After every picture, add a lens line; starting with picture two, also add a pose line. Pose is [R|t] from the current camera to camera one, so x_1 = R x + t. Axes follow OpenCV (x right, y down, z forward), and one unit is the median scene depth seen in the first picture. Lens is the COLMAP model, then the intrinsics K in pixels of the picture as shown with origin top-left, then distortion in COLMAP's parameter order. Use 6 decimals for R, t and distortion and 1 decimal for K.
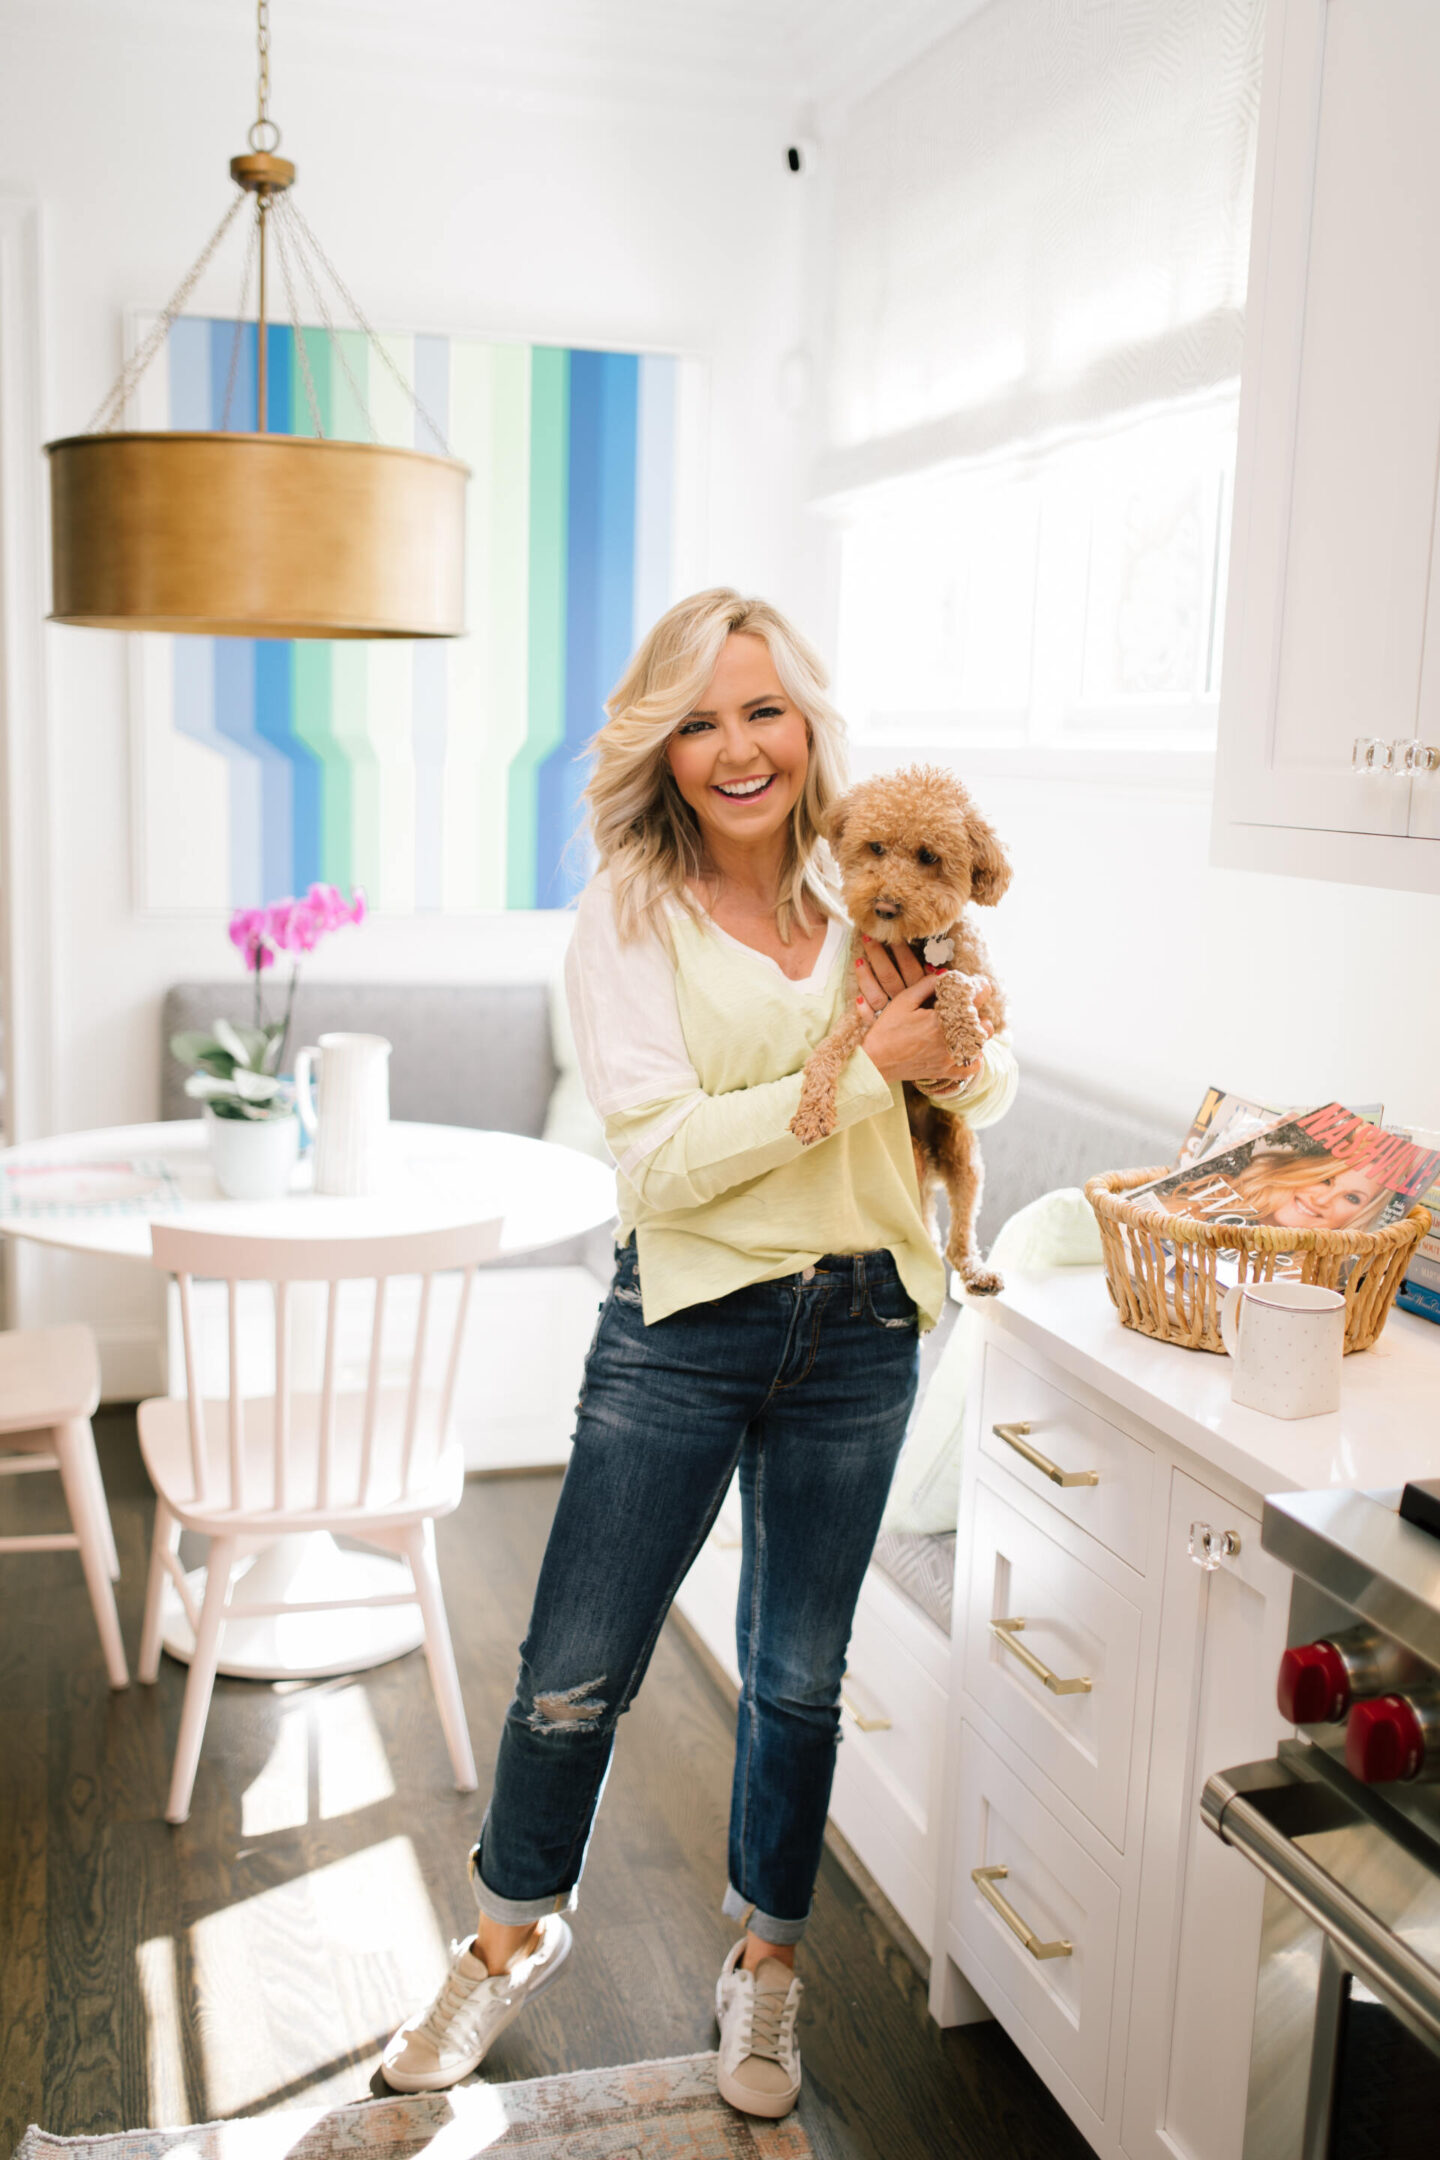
lens RADIAL K [[2071.0, 0, 714.2], [0, 2071.0, 1088.0], [0, 0, 1]] dist [-0.057320, 0.082150]
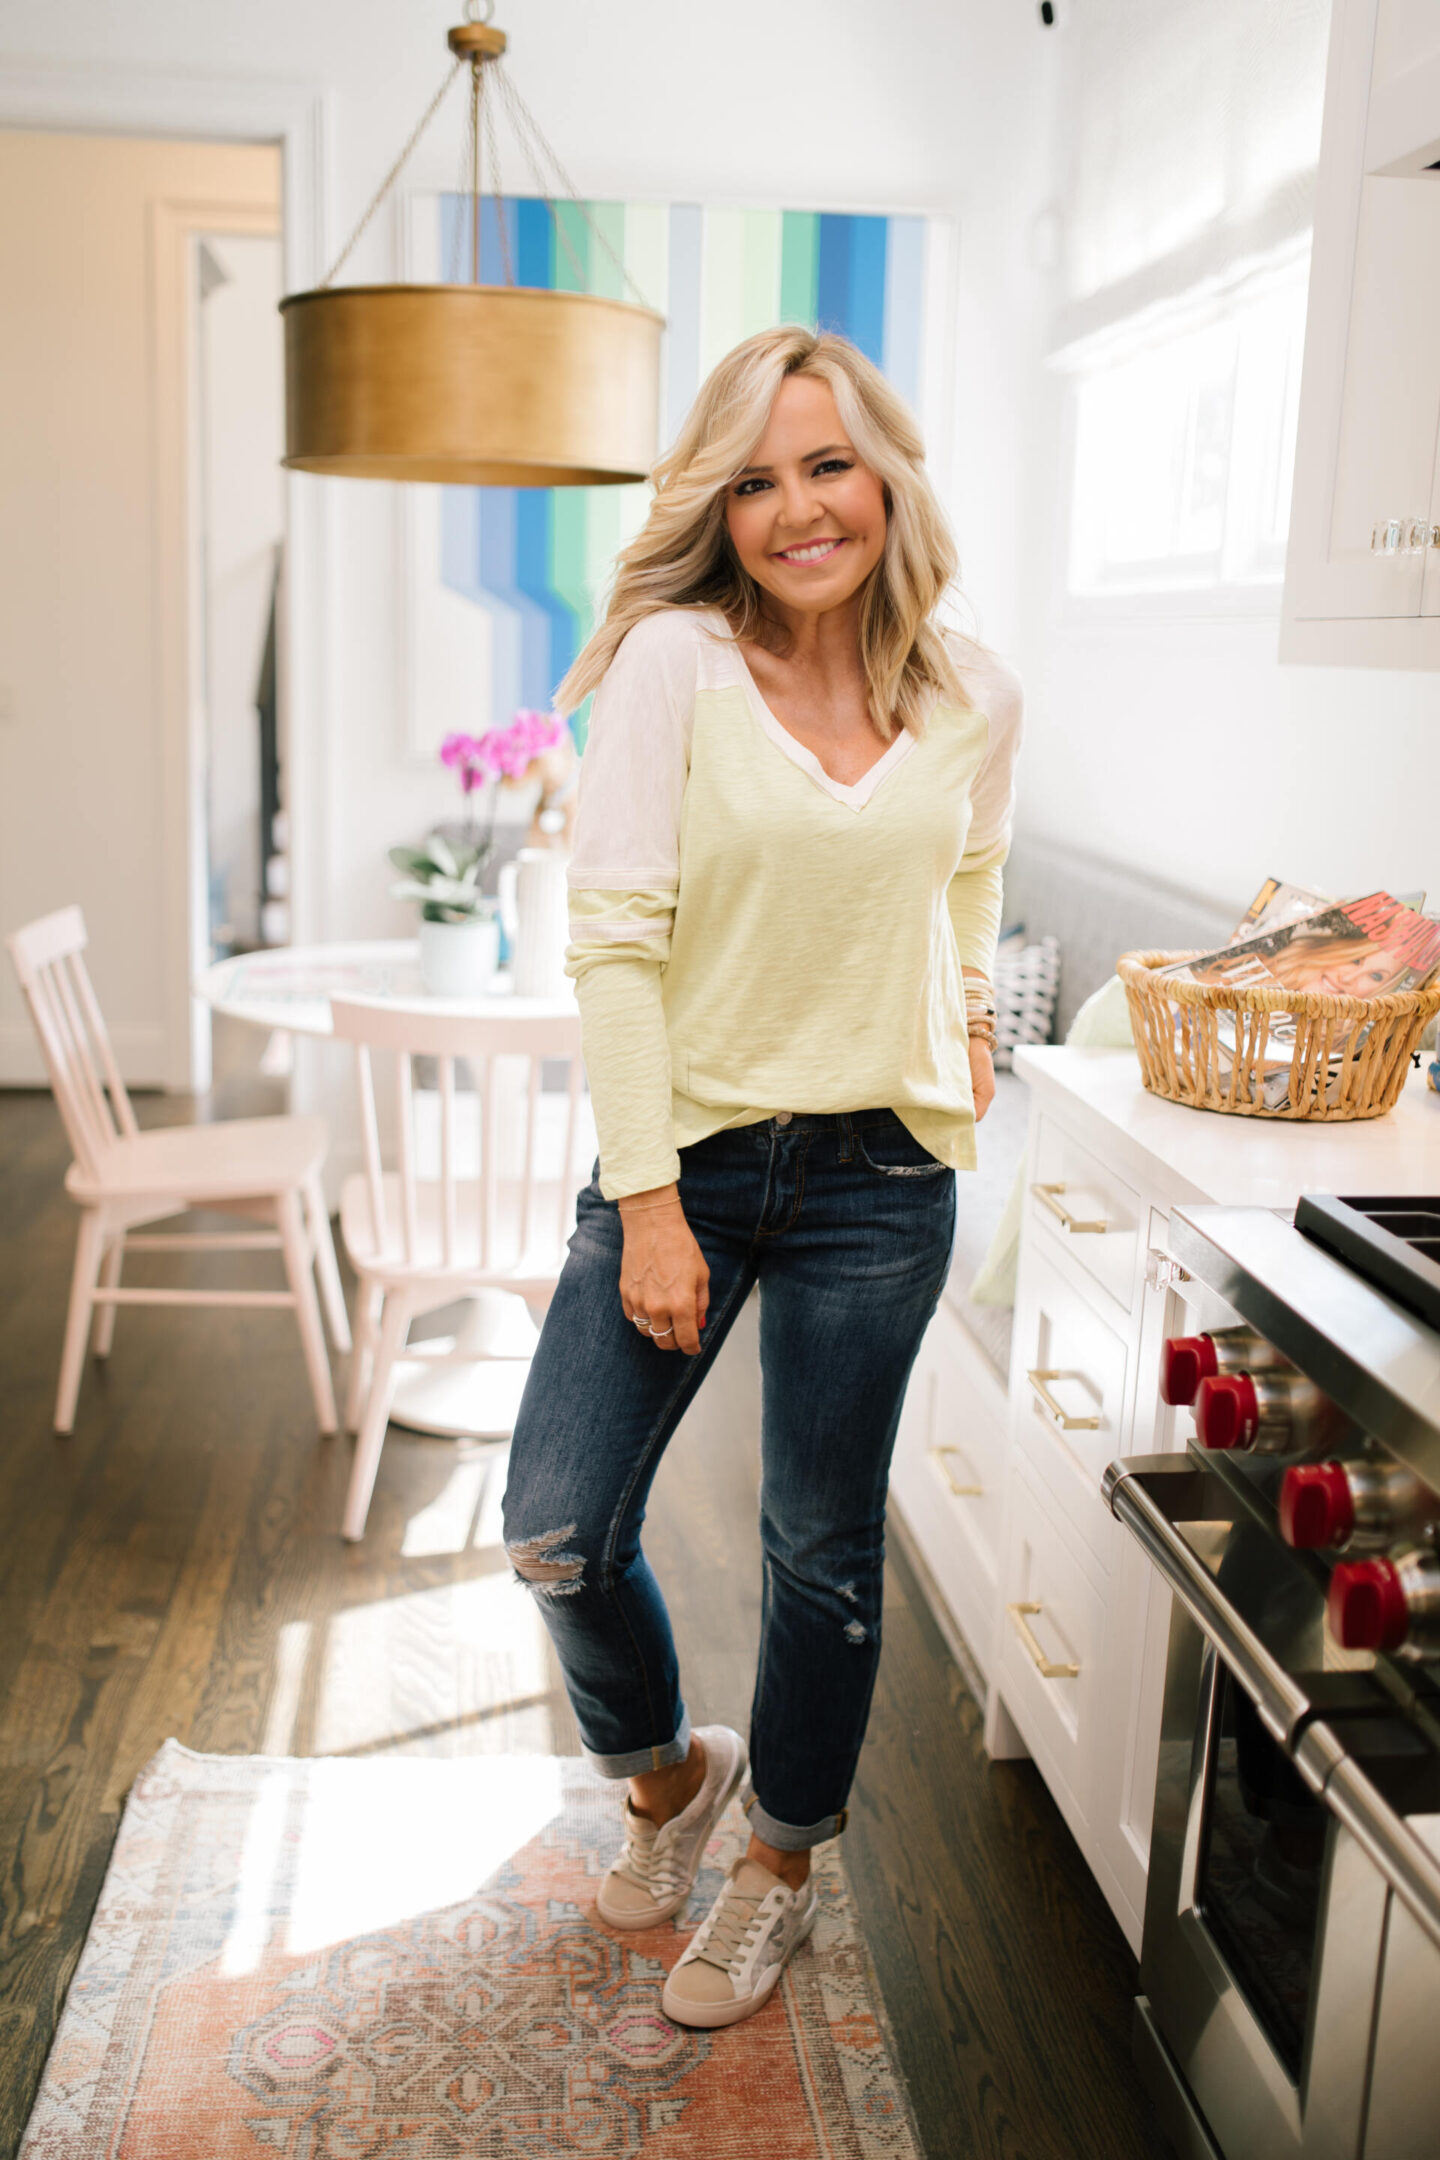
lens RADIAL K [[2071.0, 0, 714.2], [0, 2071.0, 1088.0], [0, 0, 1]] dist [-0.057320, 0.082150]
pose [[0.981907, 0.038476, -0.185415, 0.152631], [-0.030890, 0.998570, 0.043628, 0.064360], [0.186828, -0.037111, 0.981691, -0.069820]]
